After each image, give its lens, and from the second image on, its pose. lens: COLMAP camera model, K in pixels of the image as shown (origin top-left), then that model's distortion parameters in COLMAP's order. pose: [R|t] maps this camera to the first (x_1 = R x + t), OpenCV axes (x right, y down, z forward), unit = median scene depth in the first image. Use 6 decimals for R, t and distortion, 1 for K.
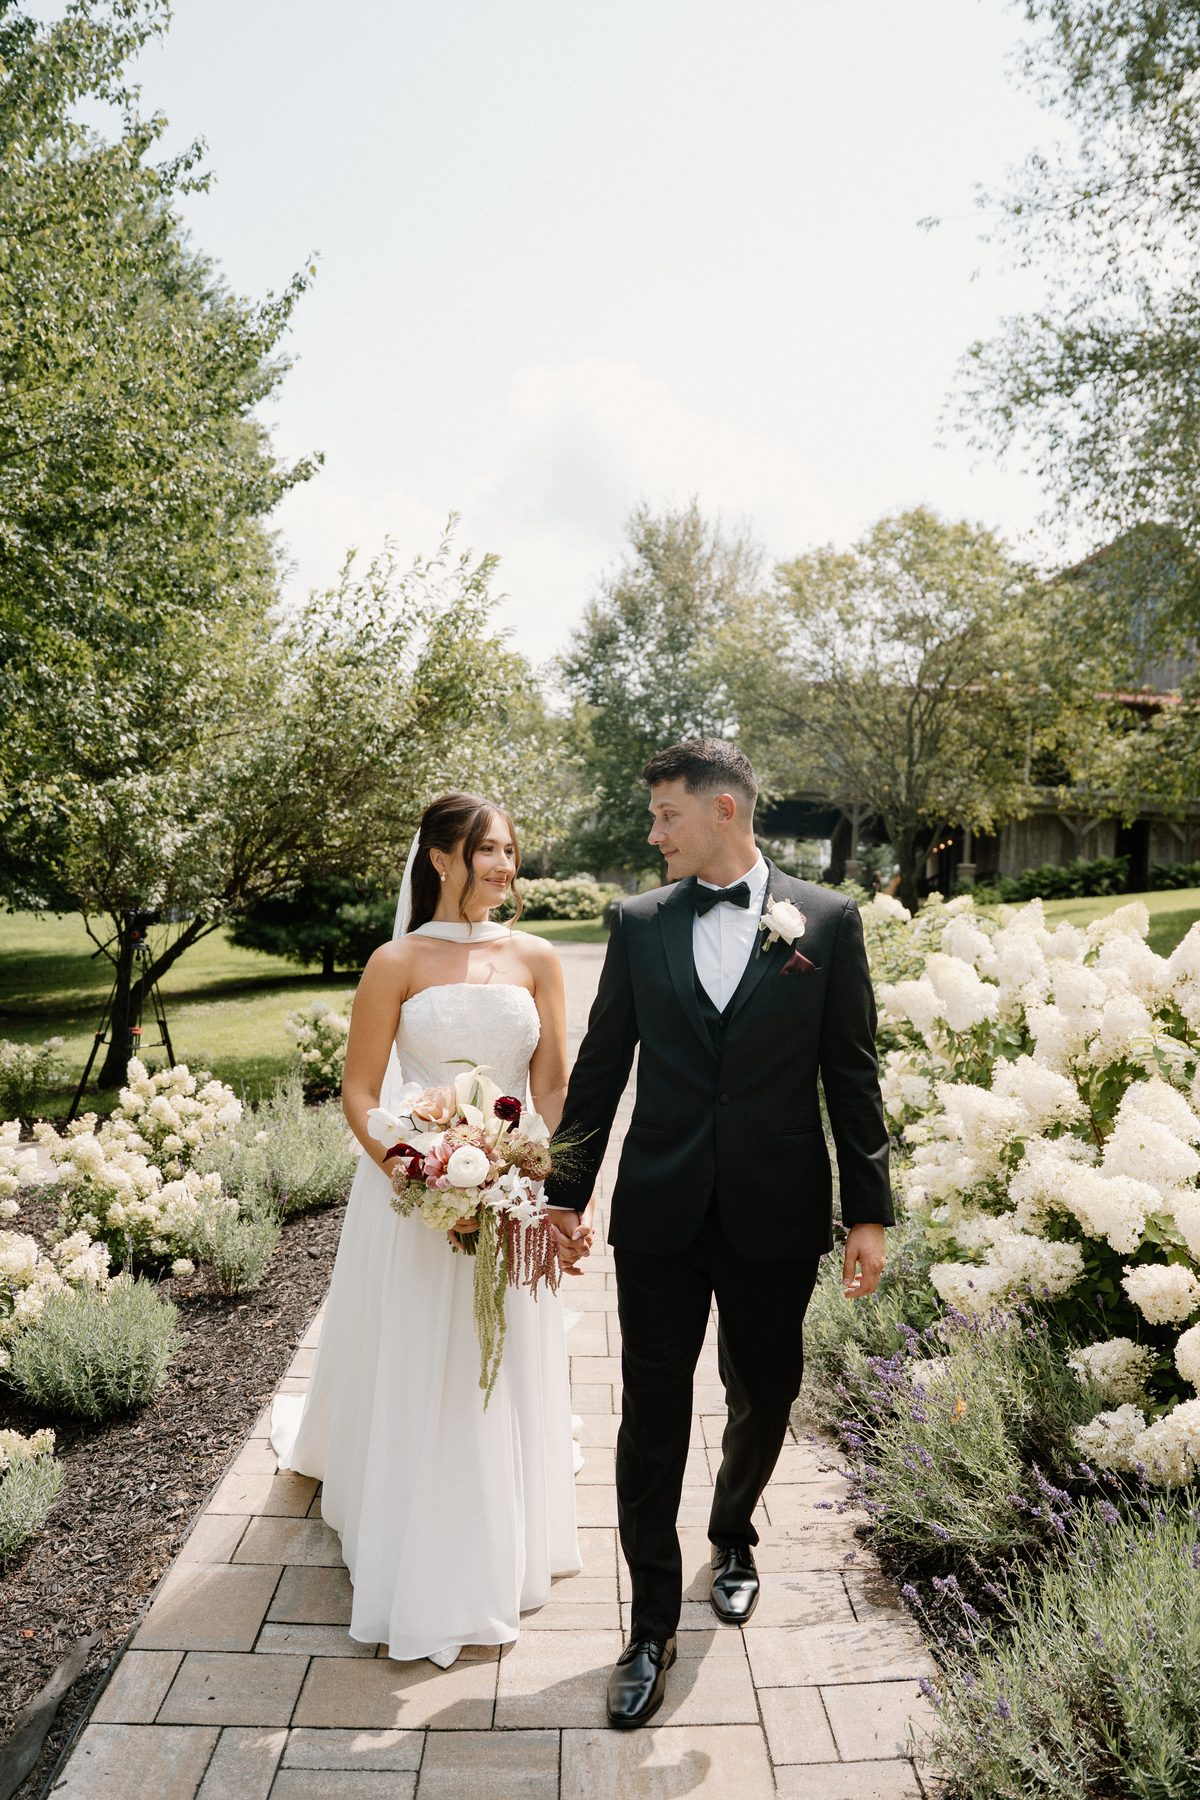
lens RADIAL K [[1334.4, 0, 598.6], [0, 1334.4, 860.3], [0, 0, 1]] dist [-0.041511, -0.000576]
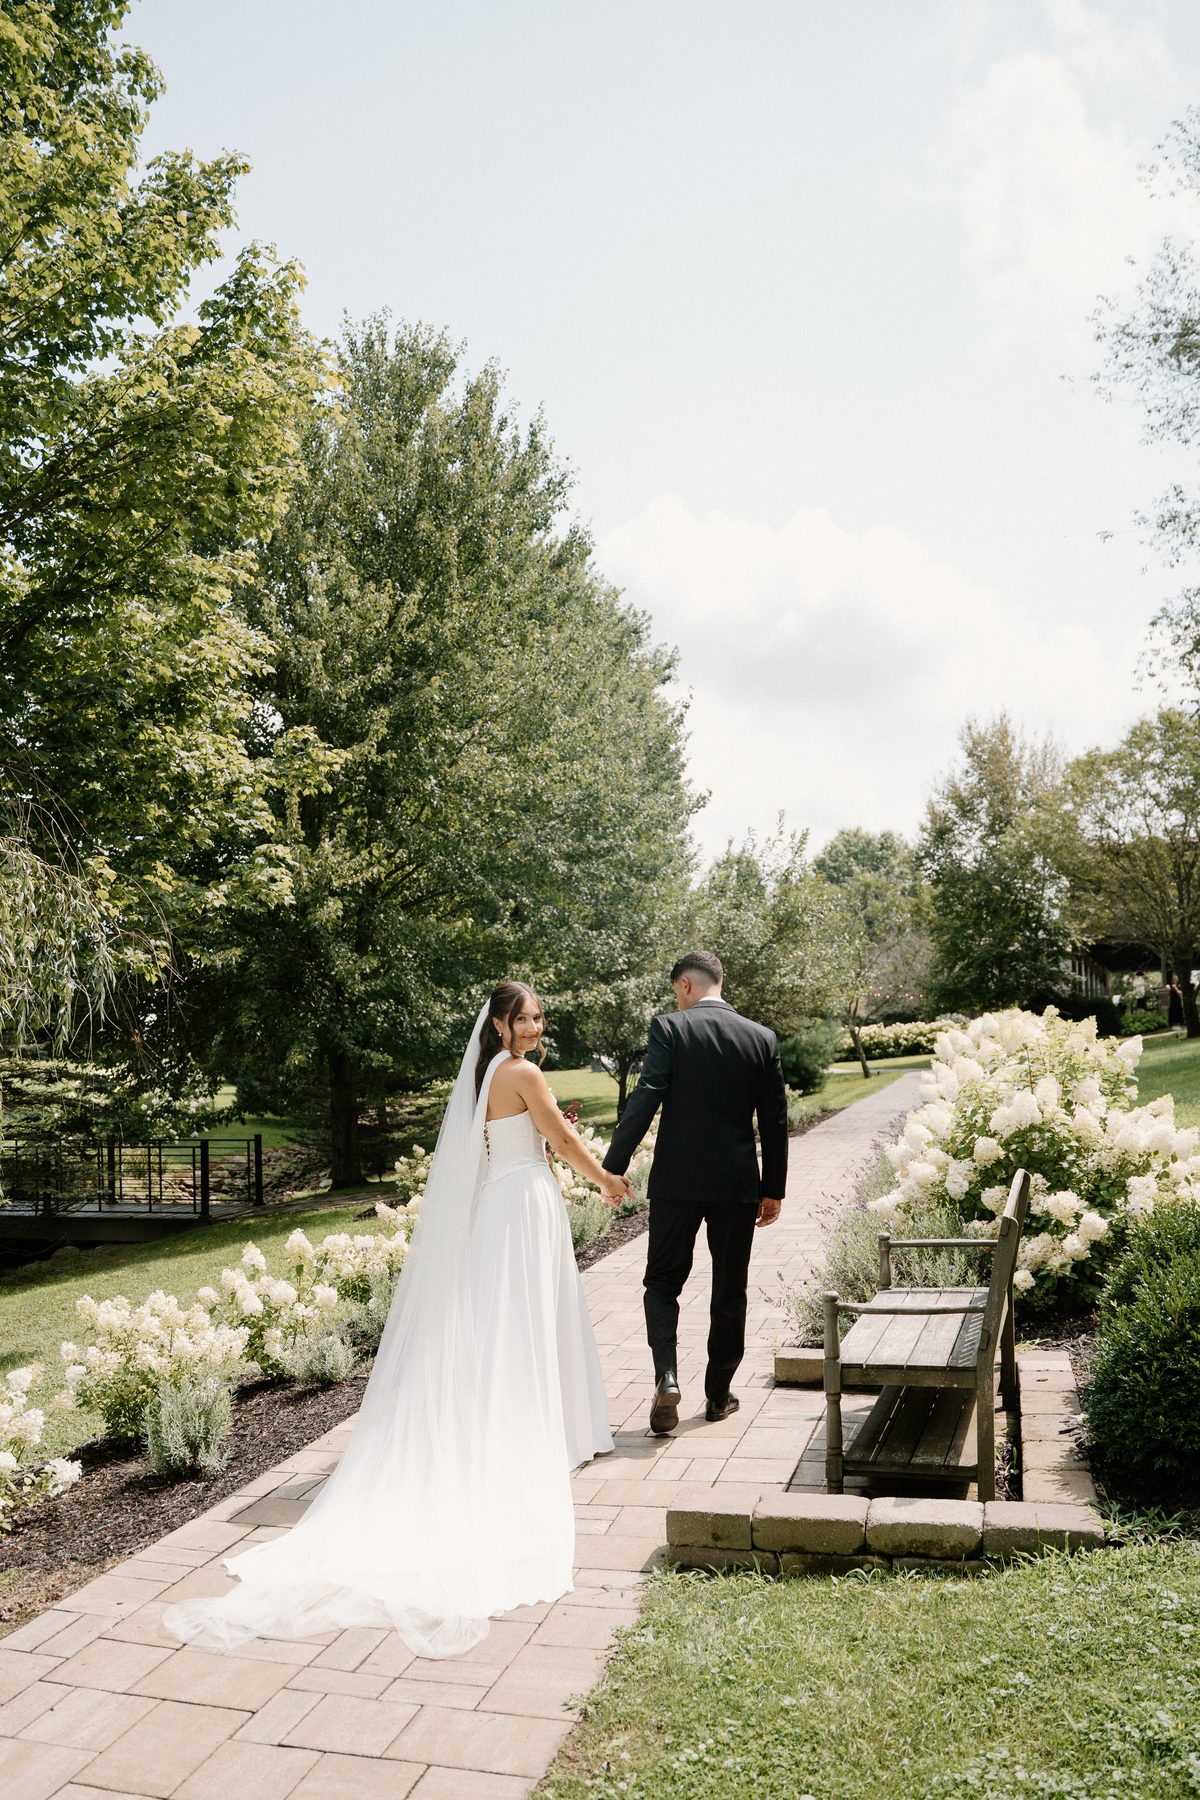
lens RADIAL K [[1334.4, 0, 598.6], [0, 1334.4, 860.3], [0, 0, 1]] dist [-0.041511, -0.000576]
pose [[0.946575, -0.110624, -0.302917, 0.089549], [0.073702, 0.988672, -0.130749, 0.006068], [0.313949, 0.101438, 0.944005, -0.359589]]
